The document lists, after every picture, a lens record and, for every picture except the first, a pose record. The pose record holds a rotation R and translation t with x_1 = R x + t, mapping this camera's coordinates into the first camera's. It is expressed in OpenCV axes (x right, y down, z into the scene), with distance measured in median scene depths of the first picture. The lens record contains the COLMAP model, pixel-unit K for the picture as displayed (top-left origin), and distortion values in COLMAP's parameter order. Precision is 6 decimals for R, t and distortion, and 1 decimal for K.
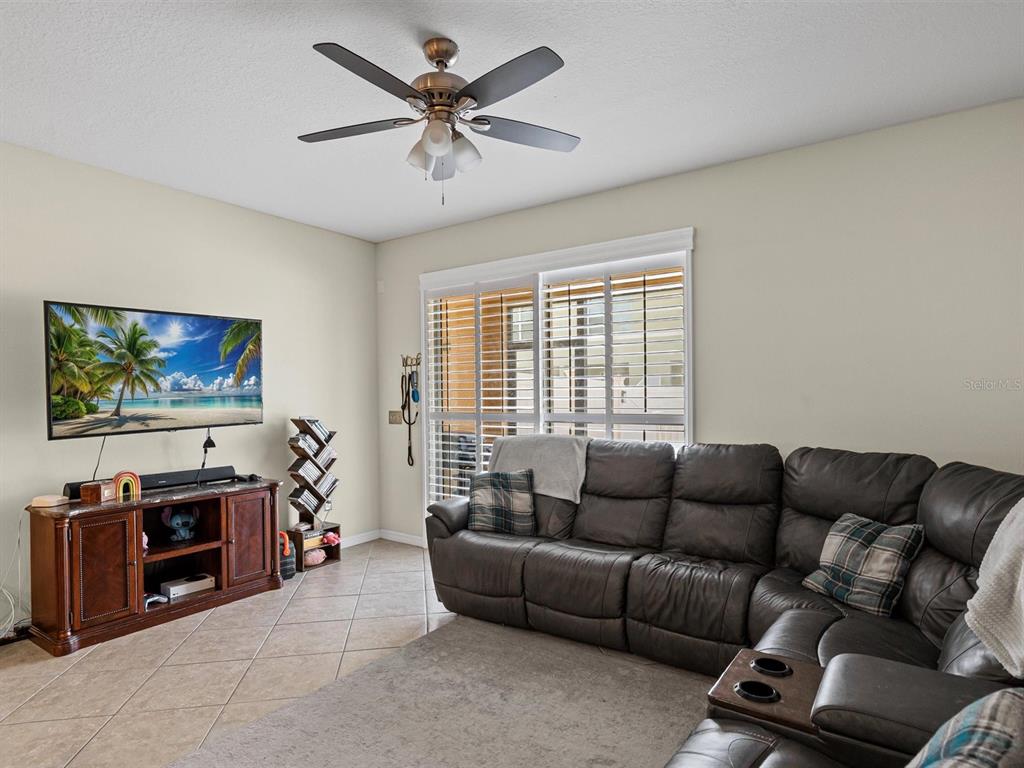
lens RADIAL K [[577.5, 0, 527.8], [0, 577.5, 396.3], [0, 0, 1]] dist [-0.007679, -0.000978]
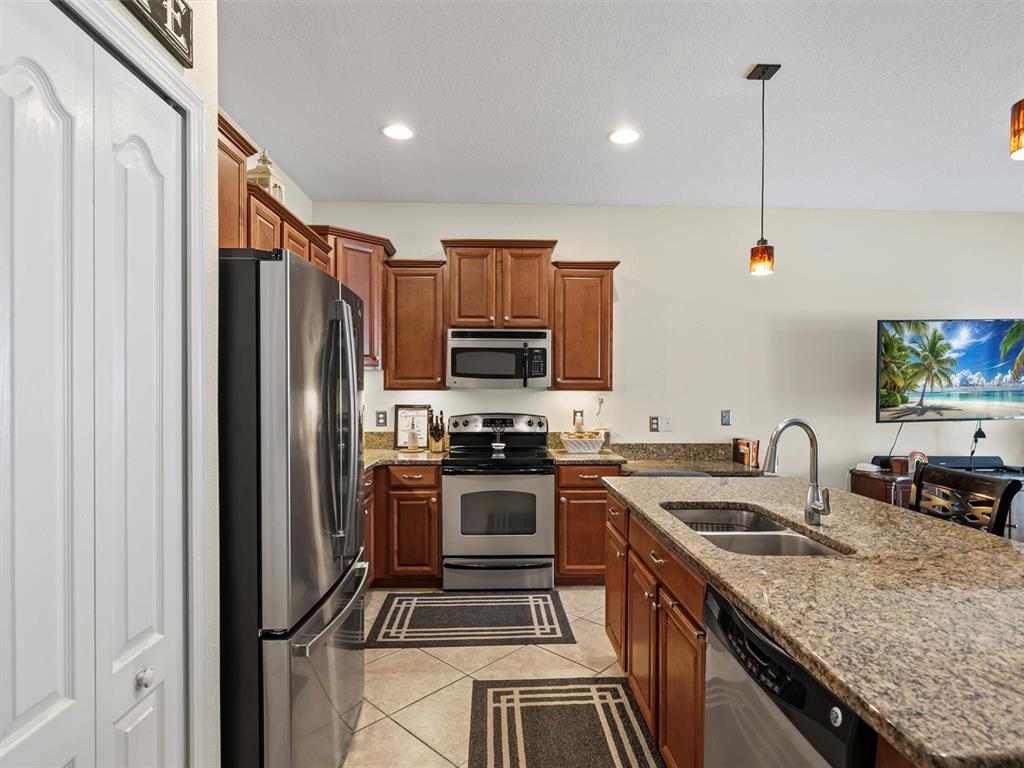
lens RADIAL K [[556.5, 0, 506.7], [0, 556.5, 395.2], [0, 0, 1]] dist [-0.008484, 0.002412]
pose [[0.577698, 0.022915, -0.815929, -0.249402], [-0.013509, 0.999737, 0.018513, 0.000589], [0.816139, 0.000328, 0.577856, -0.422404]]
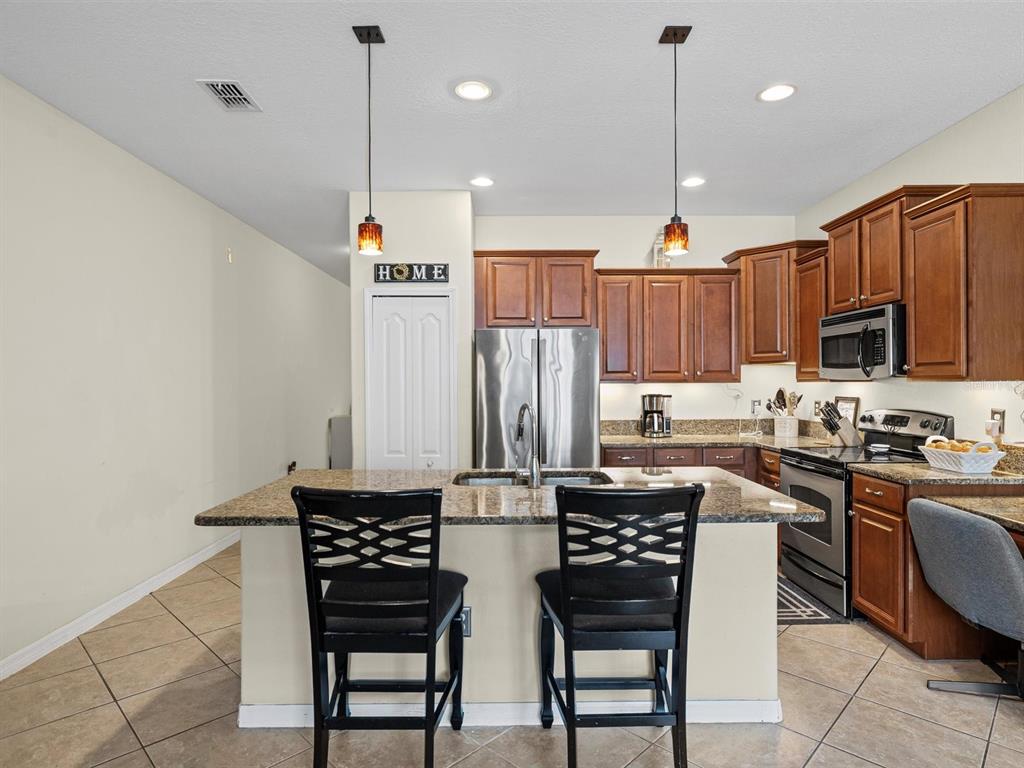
lens RADIAL K [[577.5, 0, 510.8], [0, 577.5, 383.9], [0, 0, 1]] dist [-0.007679, -0.000978]
pose [[-0.829953, 0.016507, -0.557589, -0.094743], [0.011986, 0.999859, 0.011760, -0.002641], [0.557705, 0.003077, -0.830034, 0.793049]]
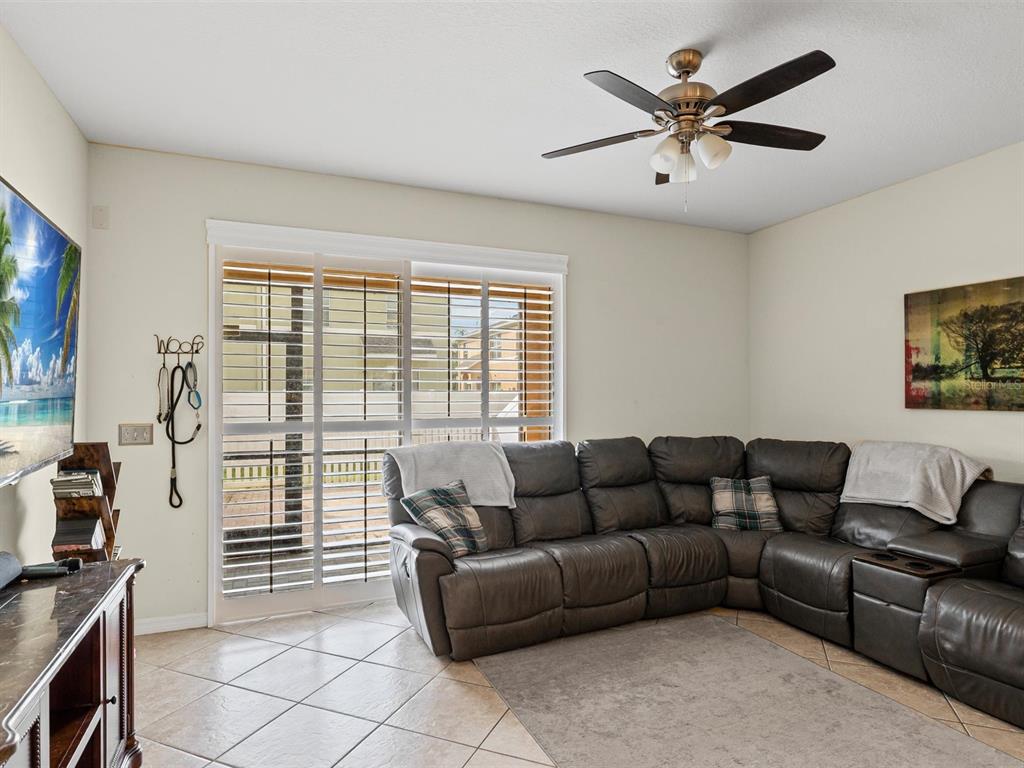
lens RADIAL K [[577.5, 0, 507.3], [0, 577.5, 392.1], [0, 0, 1]] dist [-0.007679, -0.000978]
pose [[0.542566, 0.014214, 0.839893, -0.826610], [0.001929, 0.999833, -0.018167, 0.004537], [-0.840011, 0.011477, 0.542448, 0.510904]]
